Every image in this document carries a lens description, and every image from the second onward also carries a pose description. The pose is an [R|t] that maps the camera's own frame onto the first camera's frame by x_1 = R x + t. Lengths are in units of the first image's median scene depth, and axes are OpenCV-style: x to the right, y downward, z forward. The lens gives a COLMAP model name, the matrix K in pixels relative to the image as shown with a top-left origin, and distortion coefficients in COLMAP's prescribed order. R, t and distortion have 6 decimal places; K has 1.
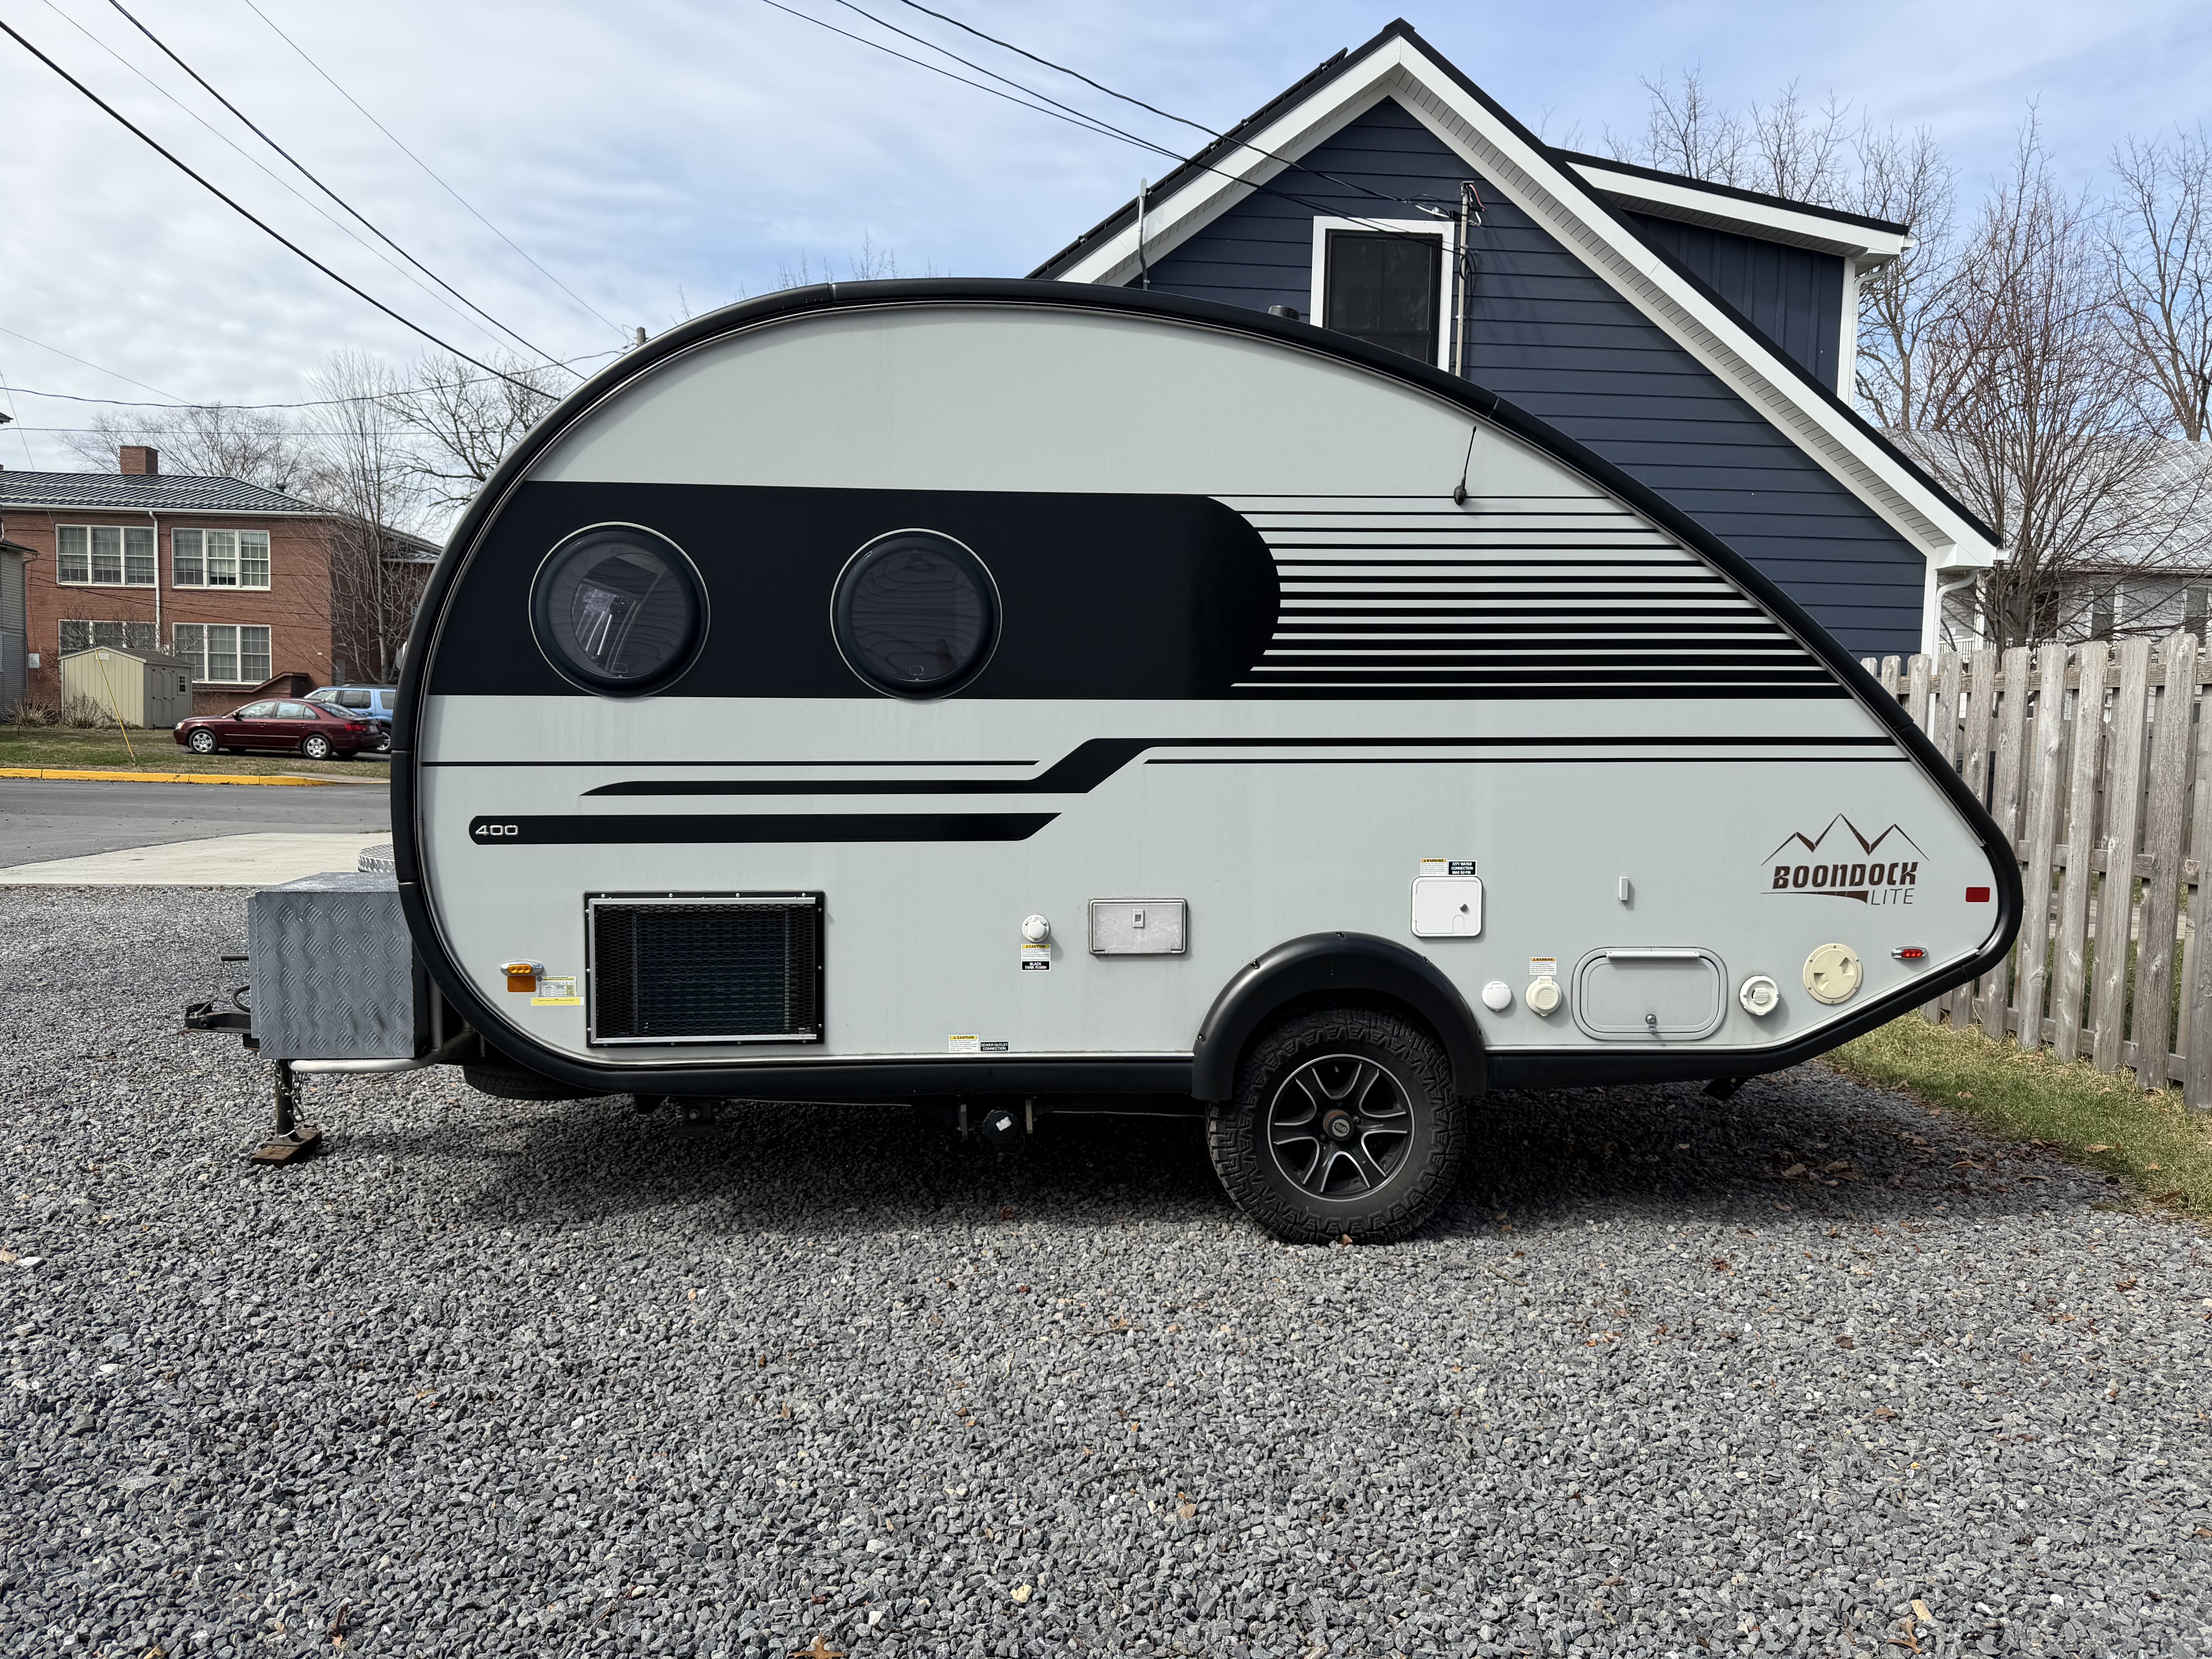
lens RADIAL K [[1553.1, 0, 1106.0], [0, 1553.1, 829.5], [0, 0, 1]] dist [0.153832, -0.309559]
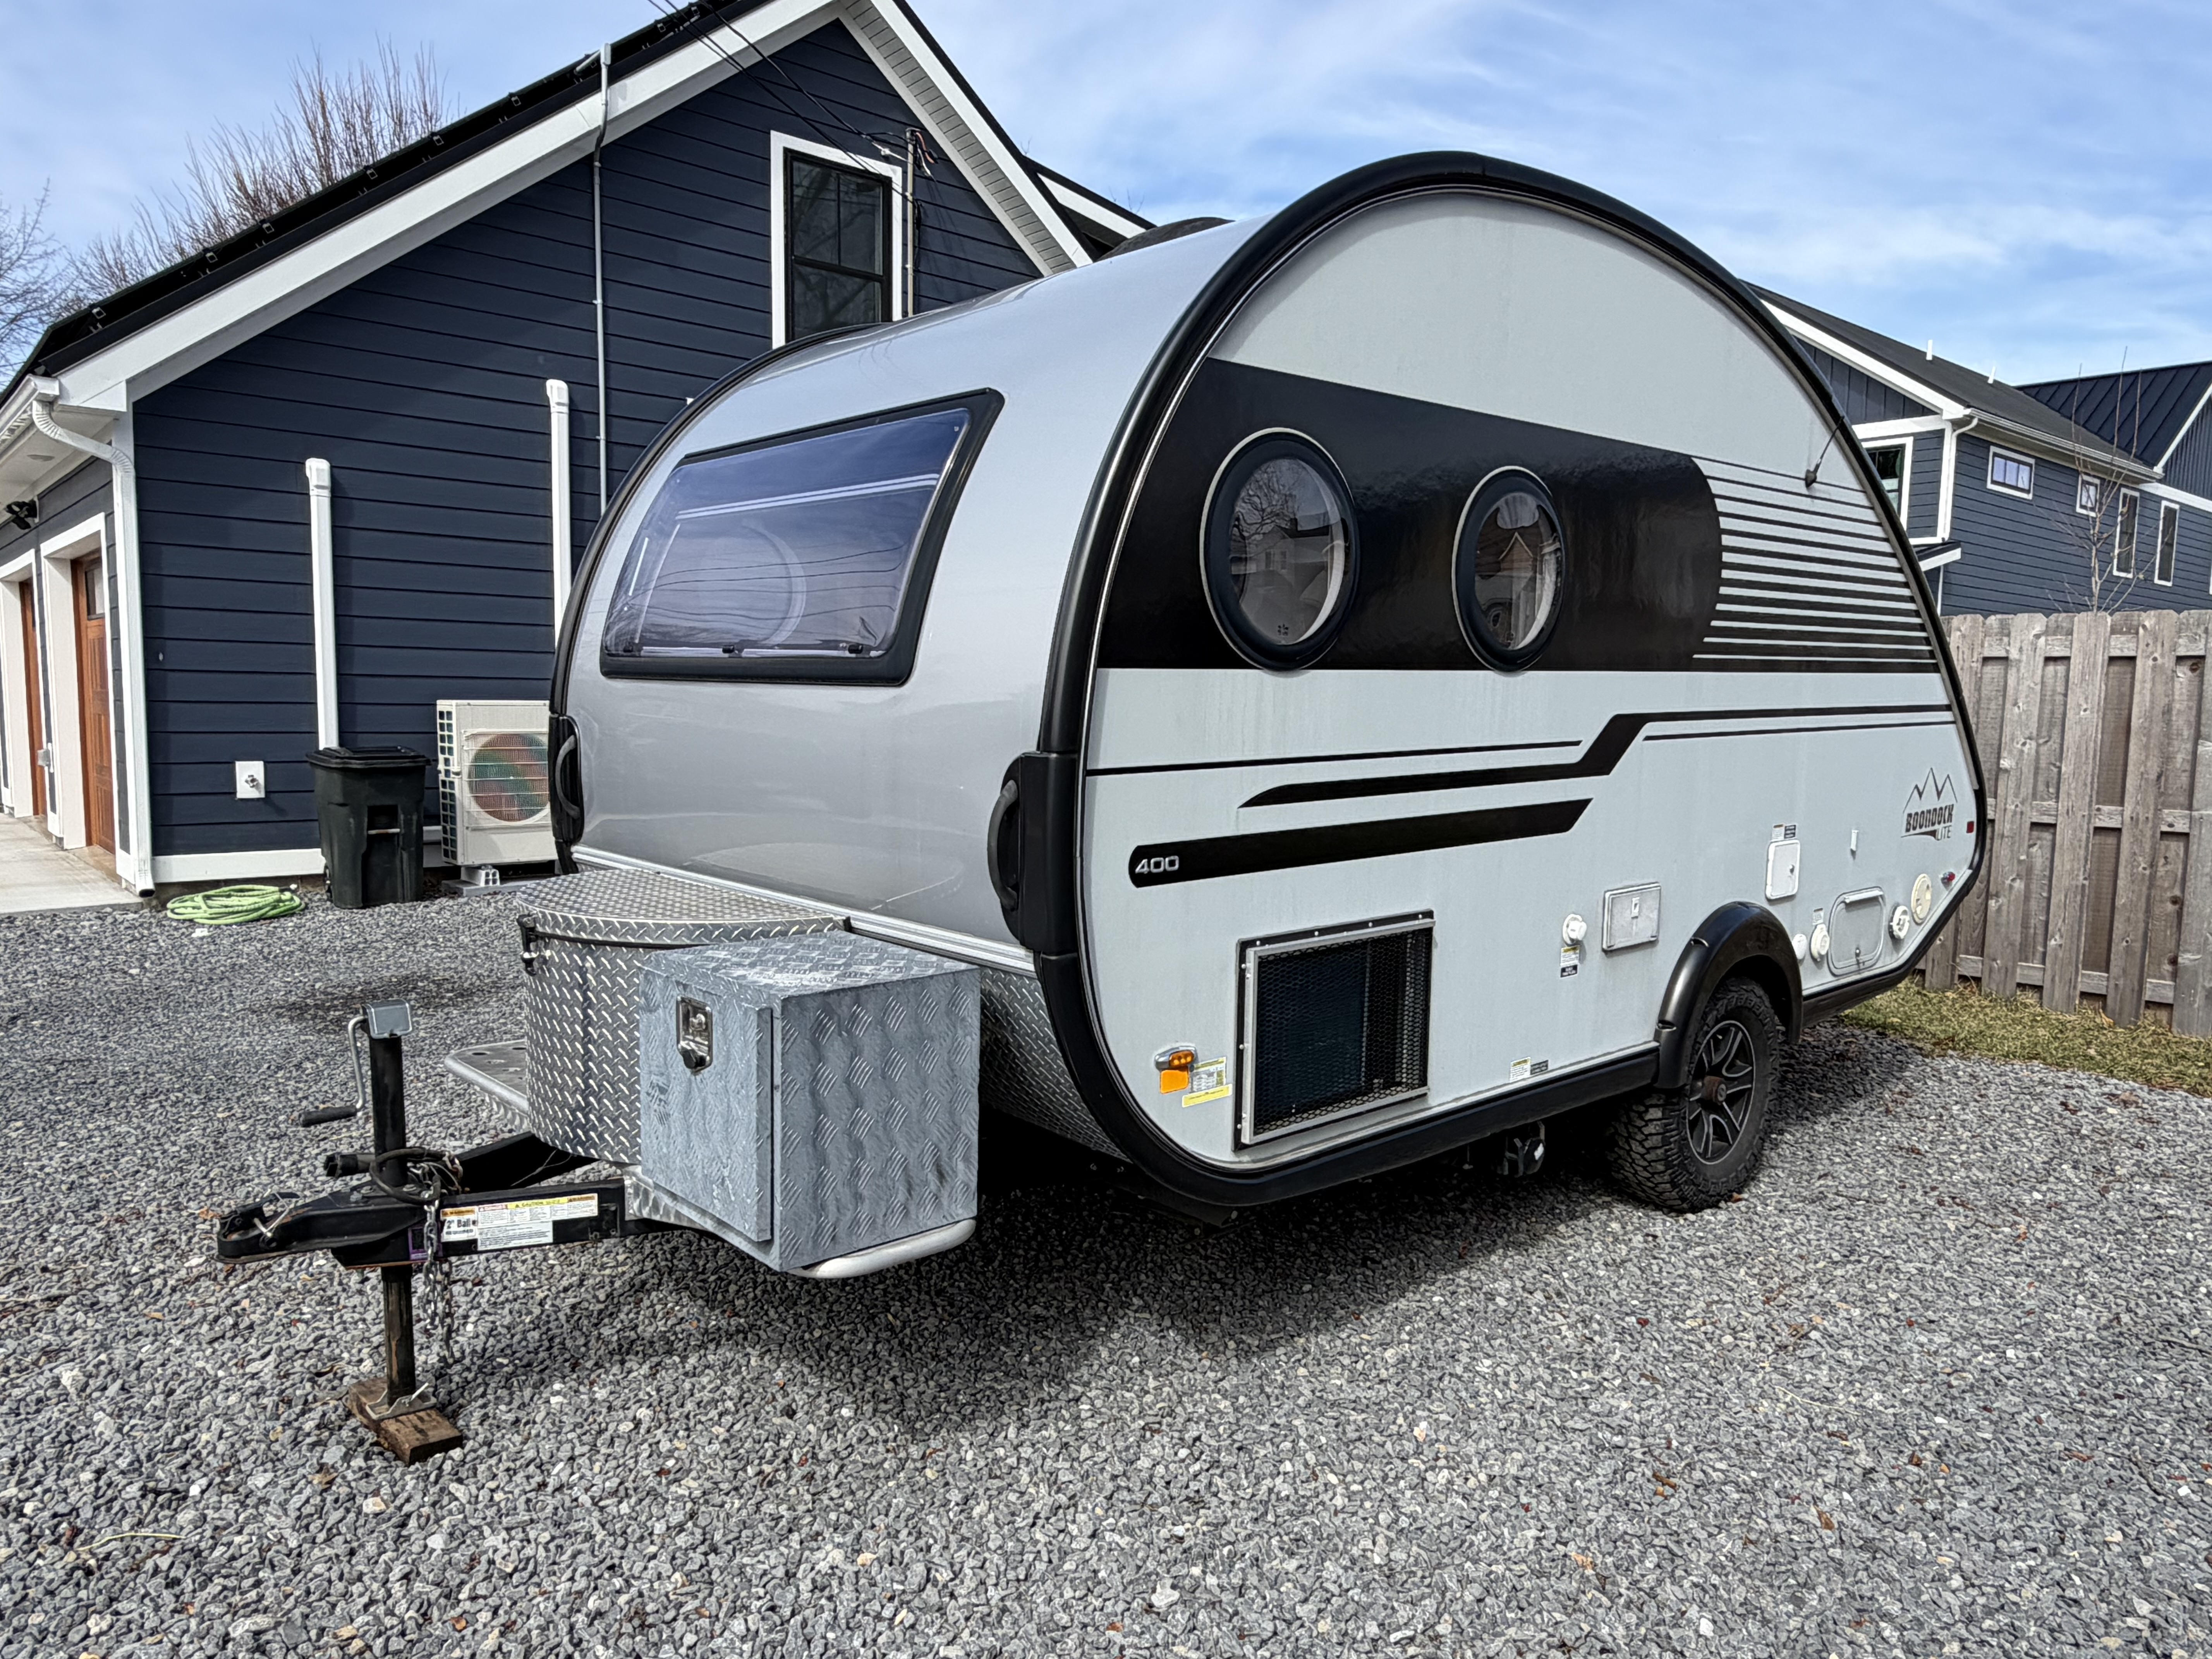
lens RADIAL K [[1506.6, 0, 1108.4], [0, 1506.6, 845.4], [0, 0, 1]] dist [-0.003979, -0.003112]
pose [[0.796854, -0.067425, 0.600397, -0.751842], [0.038167, 0.997386, 0.061351, -0.046179], [-0.602965, -0.025972, 0.797345, 0.463091]]
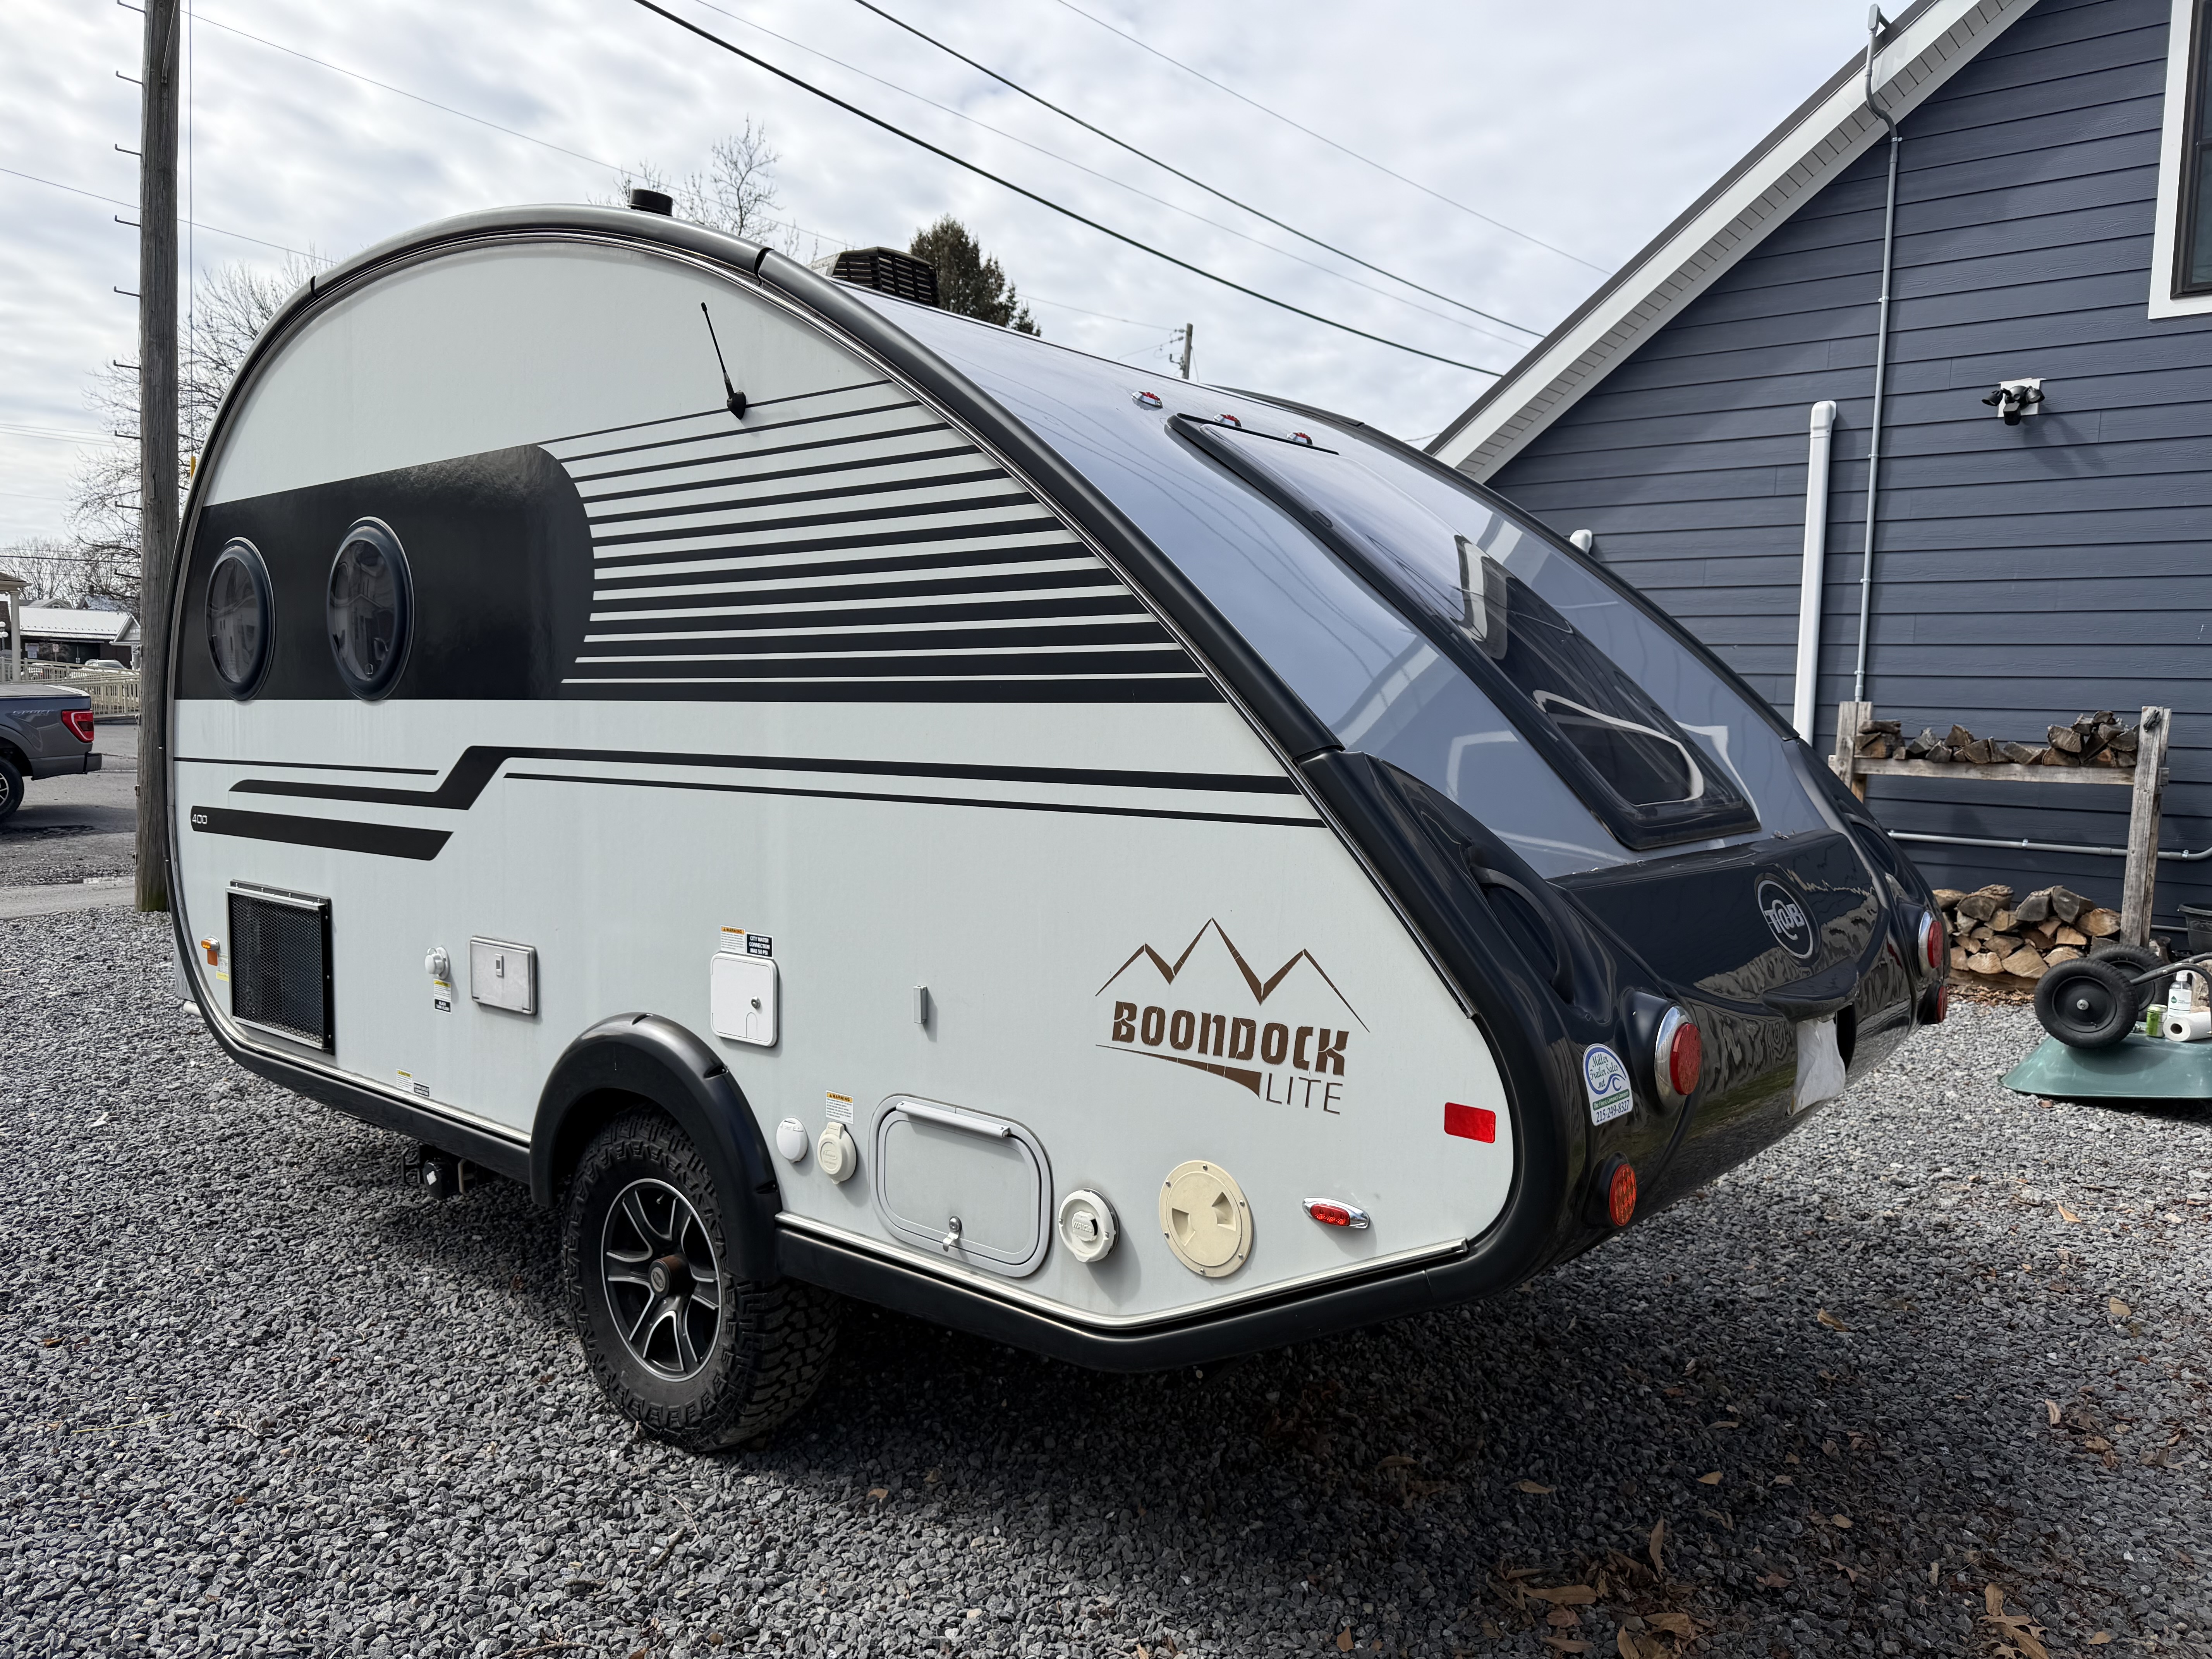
lens RADIAL K [[1553.1, 0, 1106.0], [0, 1553.1, 829.5], [0, 0, 1]] dist [0.153832, -0.309559]
pose [[0.713652, 0.055534, -0.698296, 0.813628], [-0.058060, 0.998112, 0.020041, -0.048872], [0.698090, 0.026241, 0.715529, 0.609686]]
